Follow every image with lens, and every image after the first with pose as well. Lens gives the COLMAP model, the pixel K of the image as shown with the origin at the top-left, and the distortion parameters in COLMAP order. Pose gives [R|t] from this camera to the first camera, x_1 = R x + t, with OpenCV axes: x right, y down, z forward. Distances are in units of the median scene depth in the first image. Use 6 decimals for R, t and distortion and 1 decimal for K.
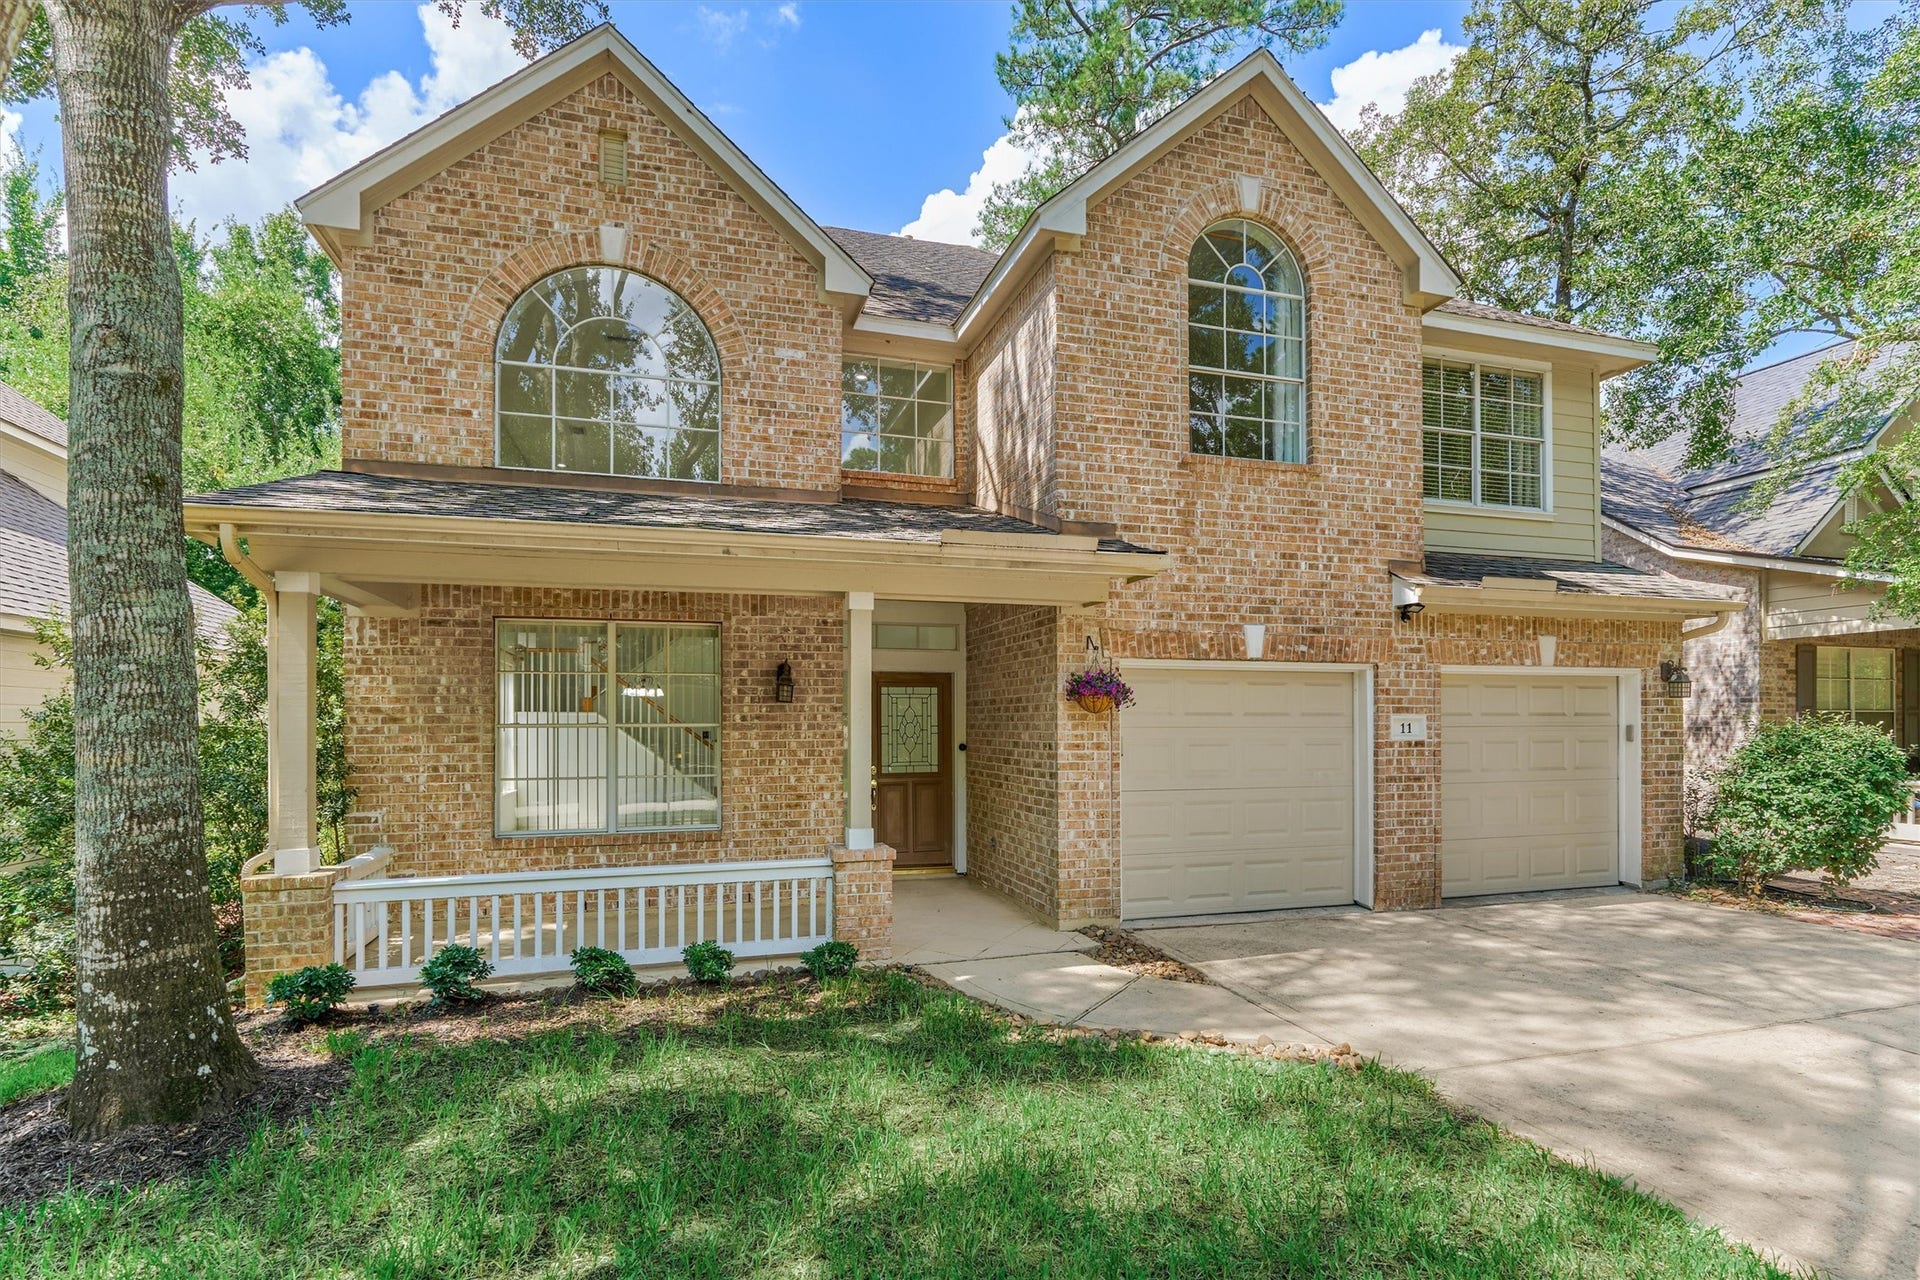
lens RADIAL K [[937.4, 0, 957.2], [0, 937.4, 715.5], [0, 0, 1]] dist [-0.004636, -0.000037]
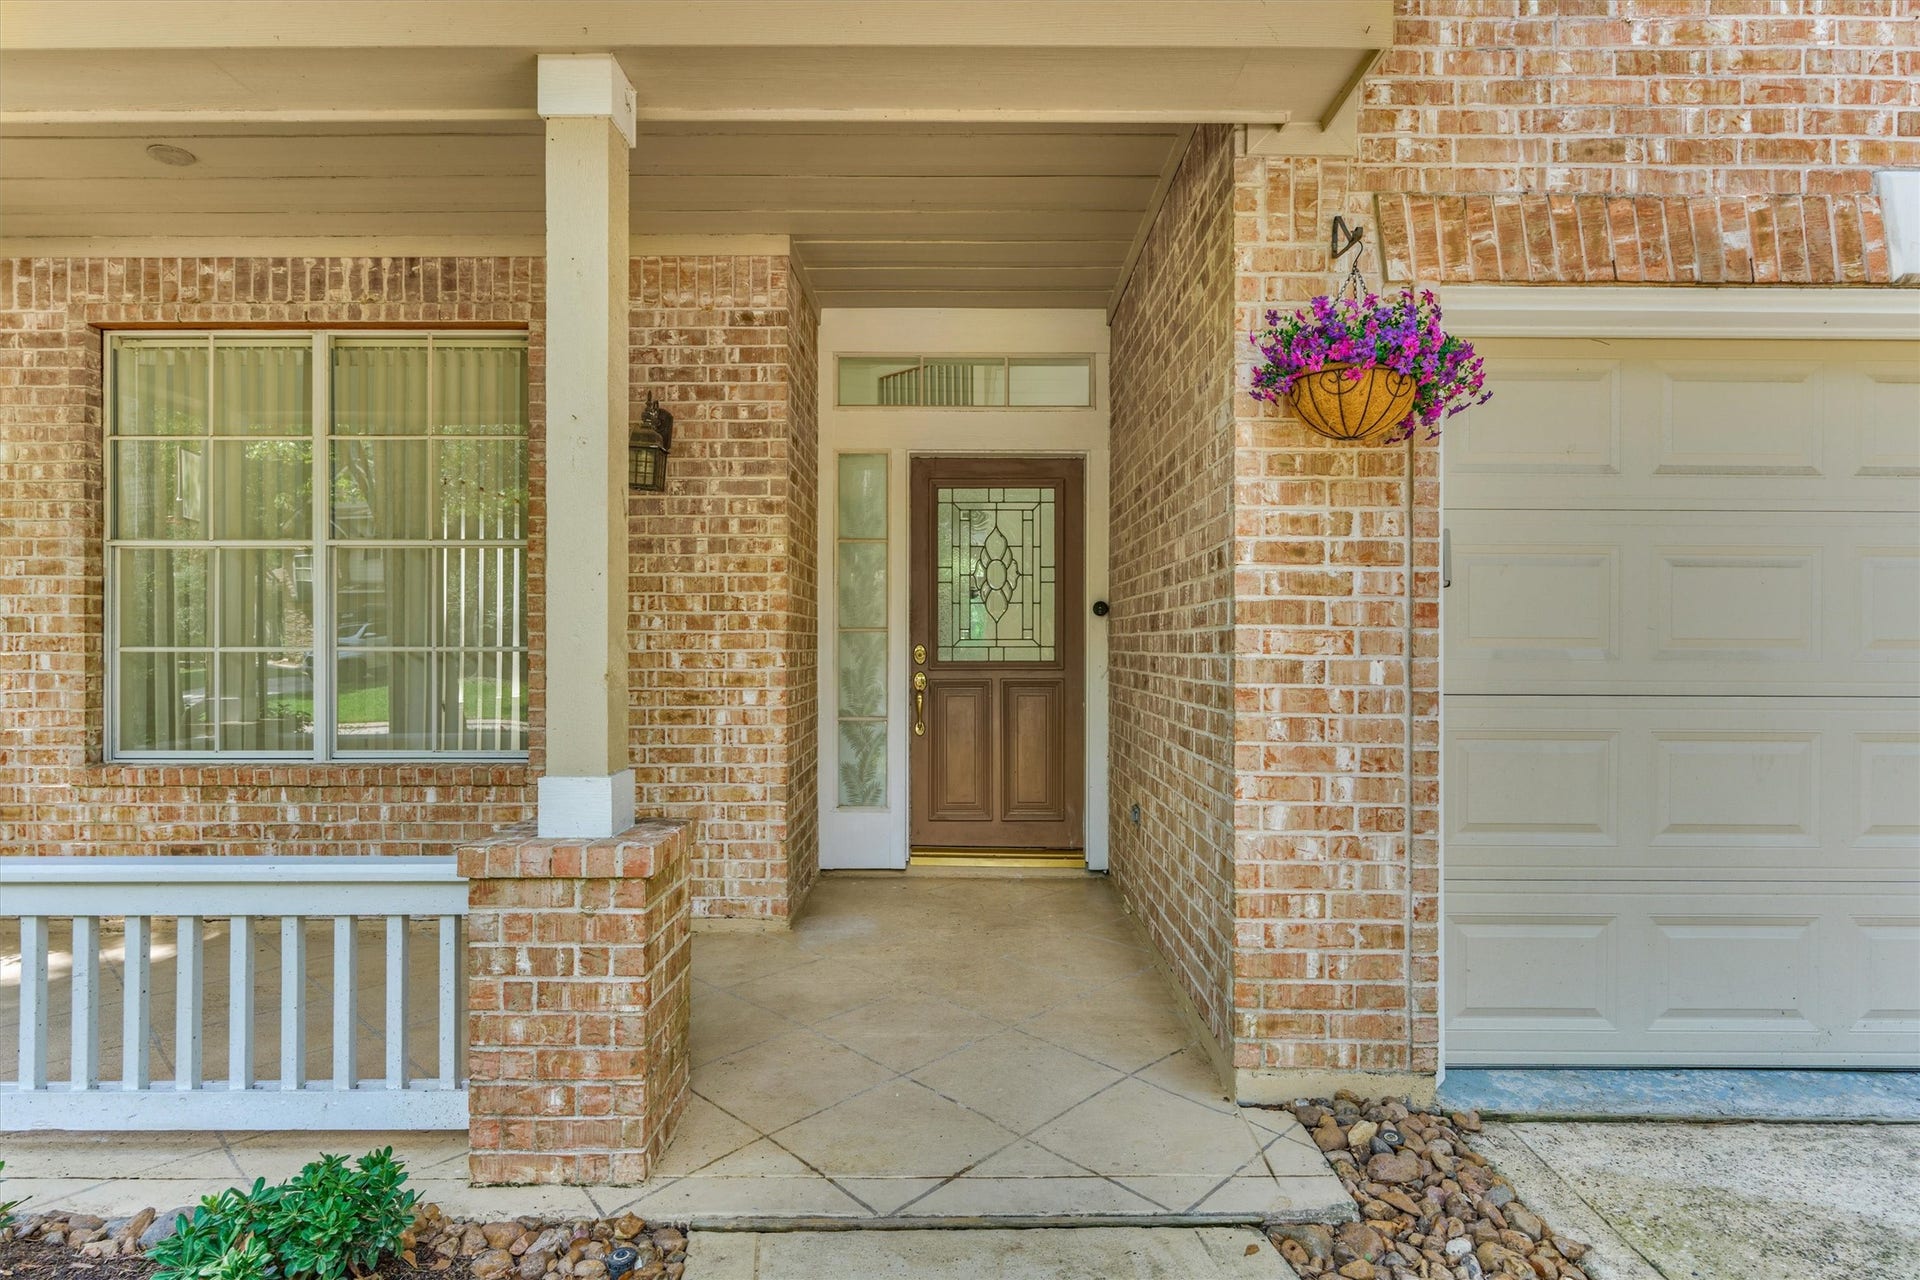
lens RADIAL K [[1046.2, 0, 963.1], [0, 1046.2, 650.0], [0, 0, 1]] dist [-0.003676, 0.001046]
pose [[0.957194, 0.005473, -0.289395, 0.117876], [-0.001696, 0.999910, 0.013299, 0.060740], [0.289442, -0.012239, 0.957117, 0.590763]]
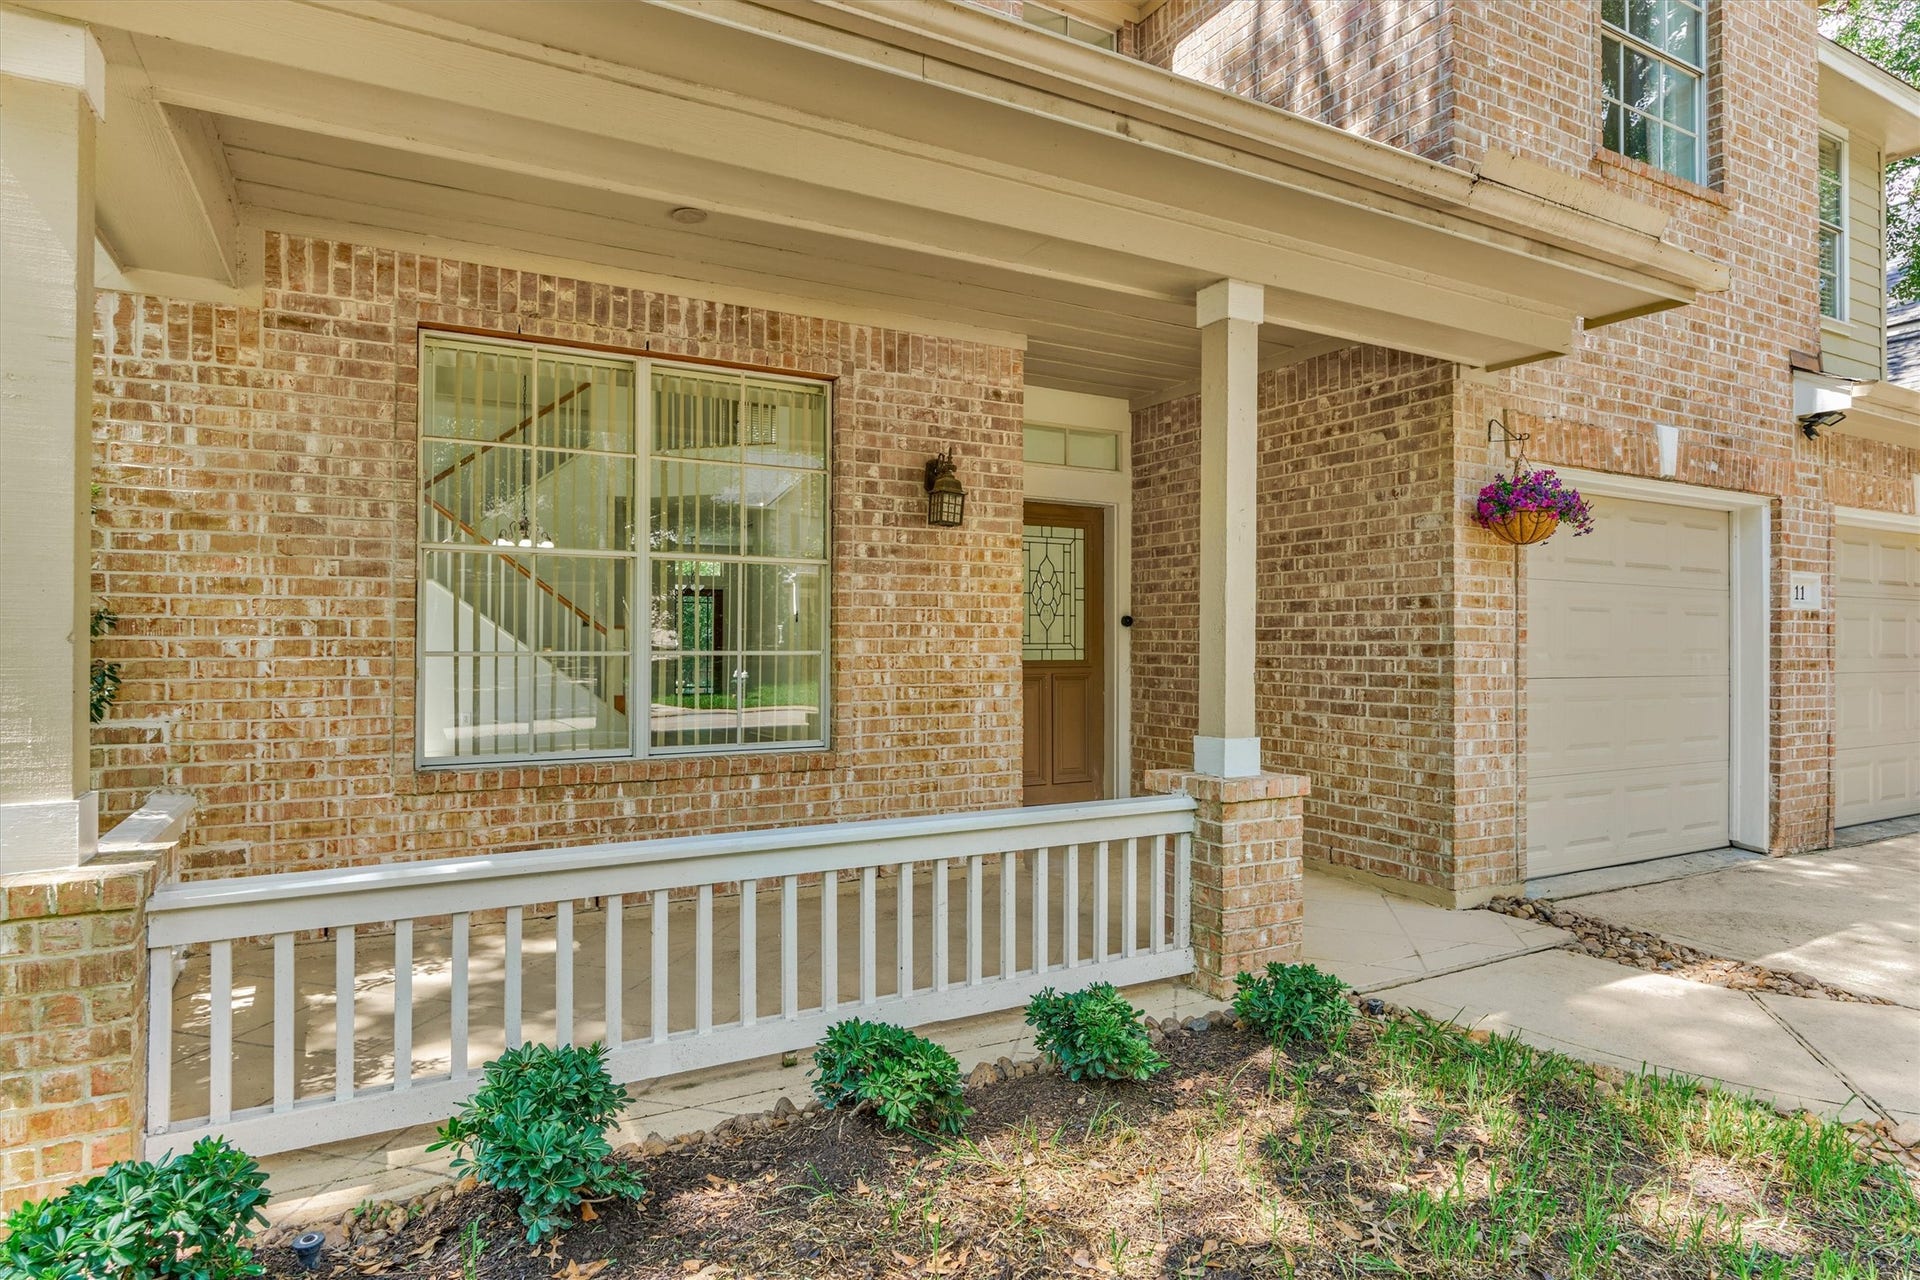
lens RADIAL K [[1055.9, 0, 956.0], [0, 1055.9, 633.4], [0, 0, 1]] dist [-0.001509, -0.000607]
pose [[0.978415, 0.009726, 0.206420, -0.329010], [-0.009937, 0.999951, -0.000014, 0.054956], [-0.206410, -0.002037, 0.978463, 0.392340]]
